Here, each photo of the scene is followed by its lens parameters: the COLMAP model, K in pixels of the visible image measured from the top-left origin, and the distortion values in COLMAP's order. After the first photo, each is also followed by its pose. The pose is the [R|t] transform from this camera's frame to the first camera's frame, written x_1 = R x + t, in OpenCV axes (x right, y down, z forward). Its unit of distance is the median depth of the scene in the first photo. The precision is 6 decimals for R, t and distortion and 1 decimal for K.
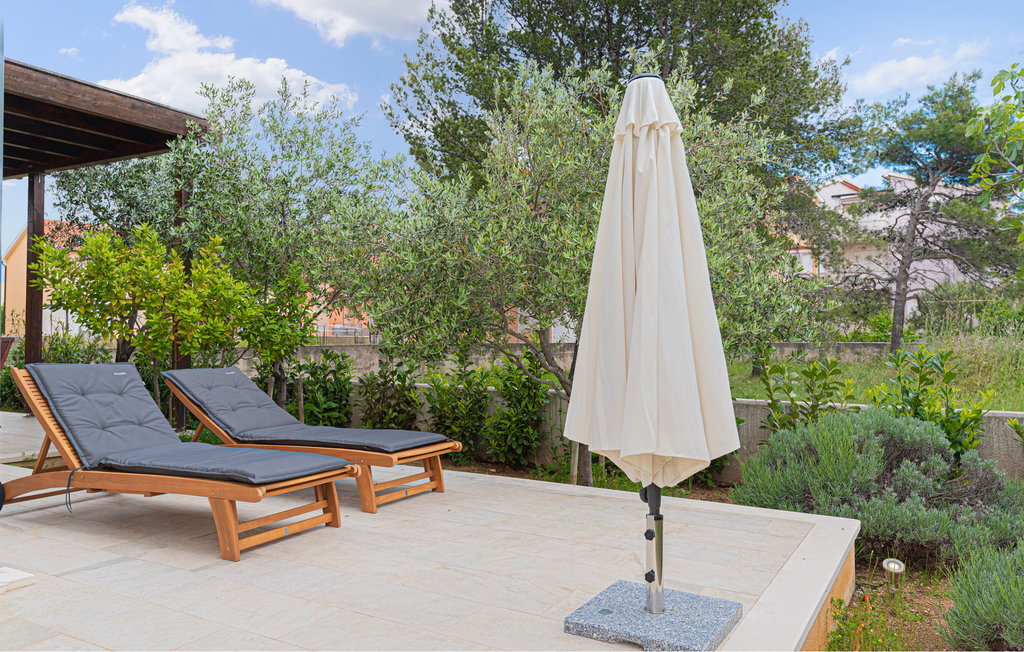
lens RADIAL K [[778.8, 0, 513.9], [0, 778.8, 328.1], [0, 0, 1]] dist [0.005738, 0.001613]
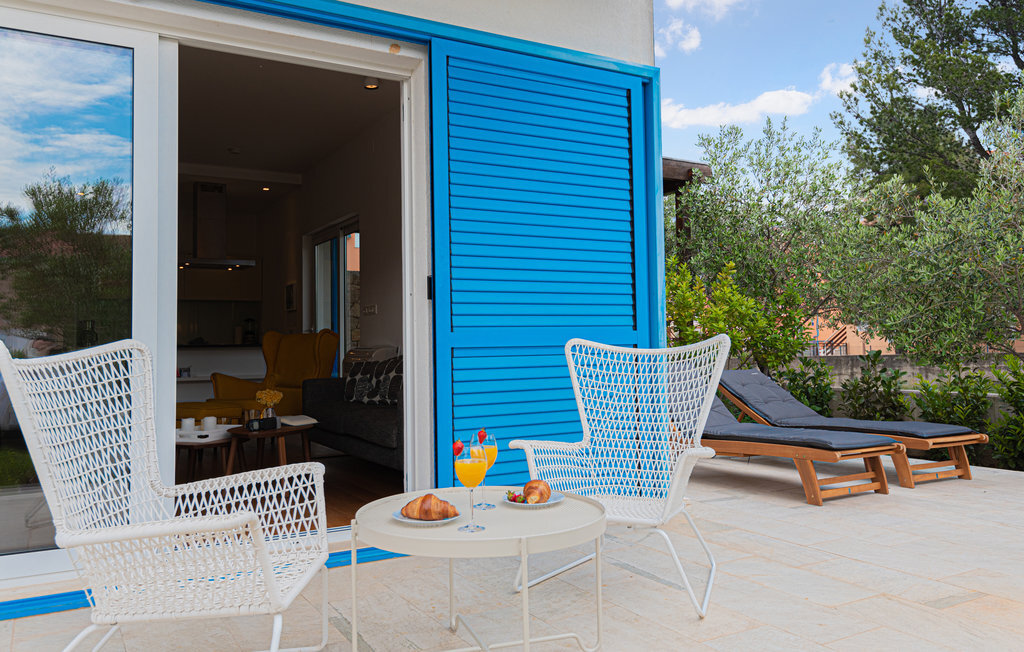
lens RADIAL K [[780.3, 0, 509.8], [0, 780.3, 320.2], [0, 0, 1]] dist [0.030876, -0.045642]
pose [[0.858077, -0.035164, -0.512315, -0.037362], [0.021074, 0.999224, -0.033288, 0.003836], [0.513088, 0.017768, 0.858152, -0.152155]]
